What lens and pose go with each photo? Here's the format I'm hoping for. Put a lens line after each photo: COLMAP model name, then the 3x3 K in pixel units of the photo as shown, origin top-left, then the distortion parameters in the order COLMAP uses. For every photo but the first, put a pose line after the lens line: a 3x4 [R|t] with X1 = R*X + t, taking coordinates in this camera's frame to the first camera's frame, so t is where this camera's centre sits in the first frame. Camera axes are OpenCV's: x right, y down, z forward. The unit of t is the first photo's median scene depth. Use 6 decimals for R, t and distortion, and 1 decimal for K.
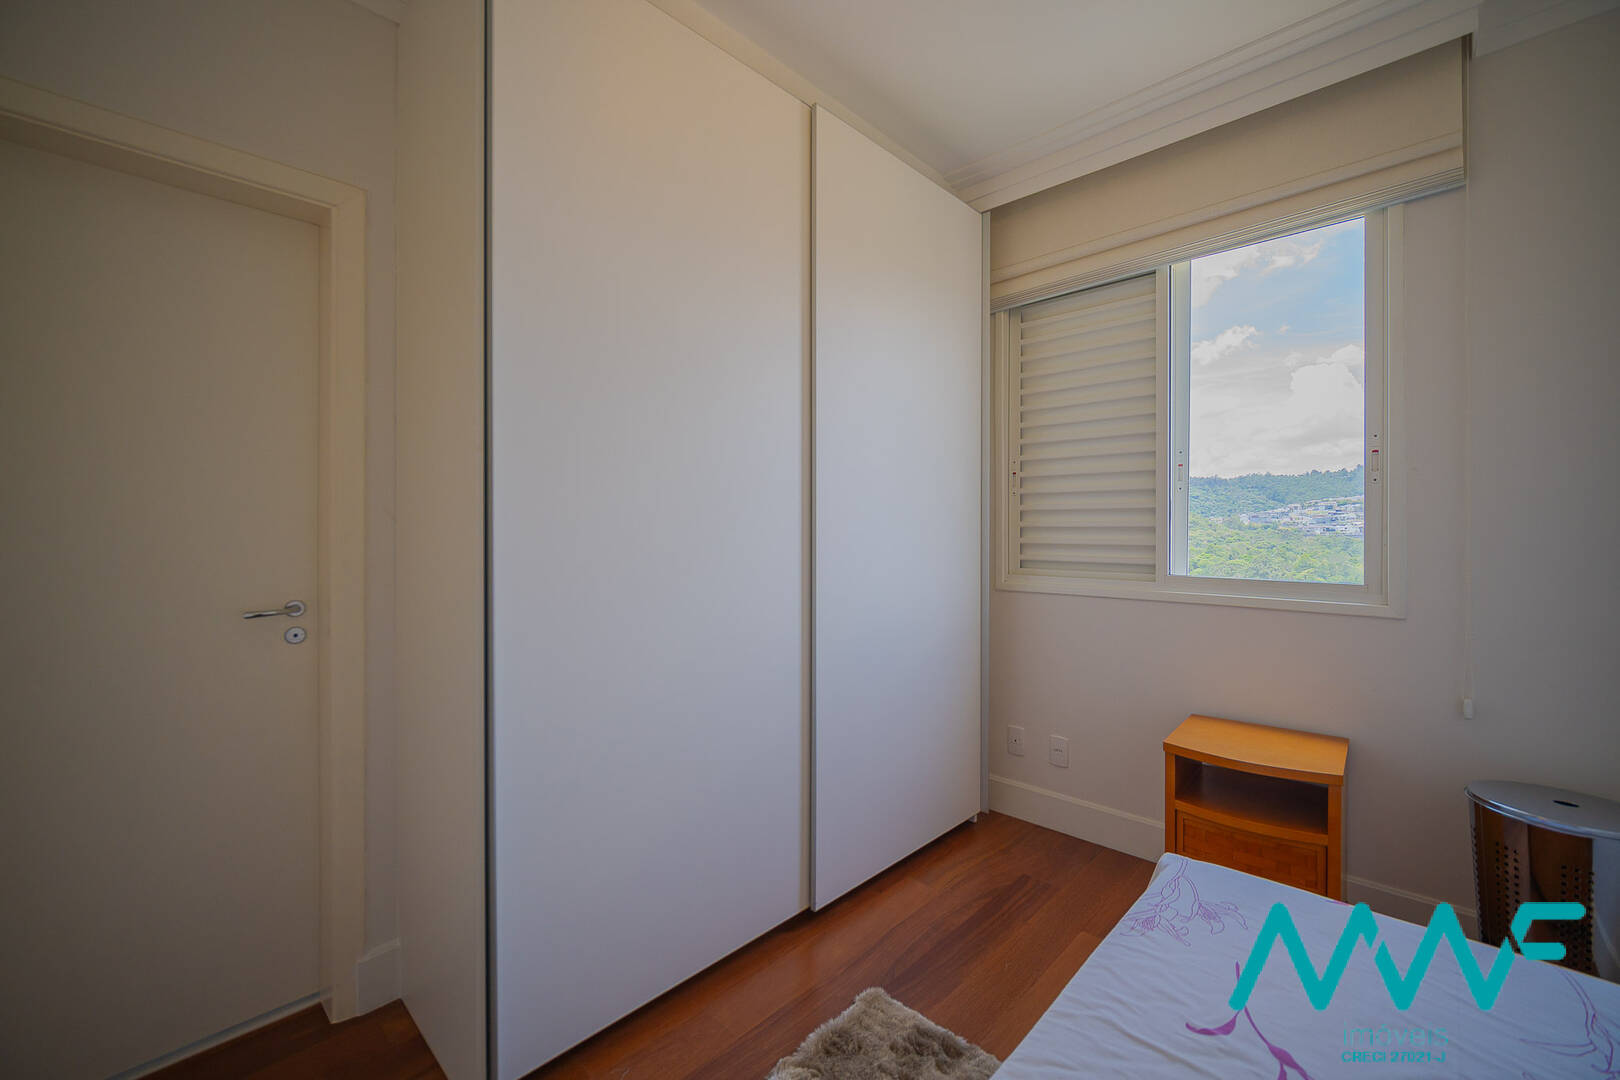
lens RADIAL K [[660.5, 0, 843.6], [0, 660.5, 534.6], [0, 0, 1]] dist [0.000505, 0.000016]
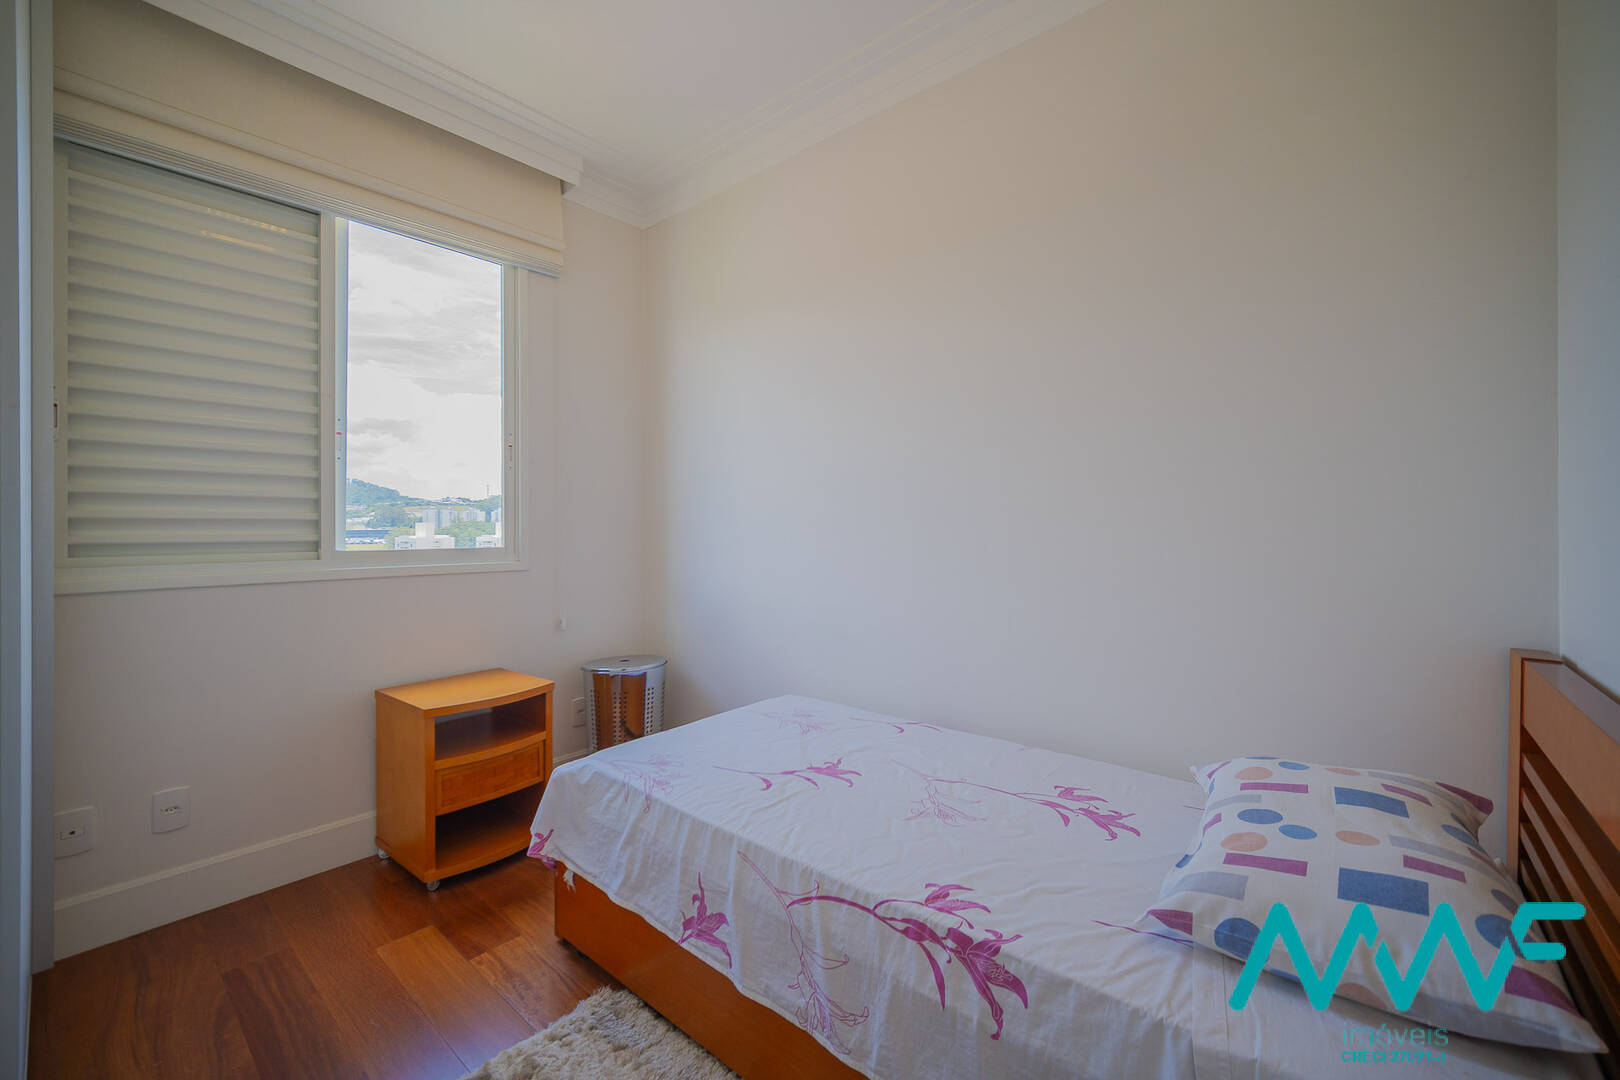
lens RADIAL K [[647.4, 0, 813.0], [0, 647.4, 529.3], [0, 0, 1]] dist [-0.000898, -0.000318]
pose [[-0.036272, -0.004750, 0.999331, -0.435772], [0.011152, 0.999925, 0.005157, 0.033690], [-0.999280, 0.011332, -0.036217, 0.367376]]
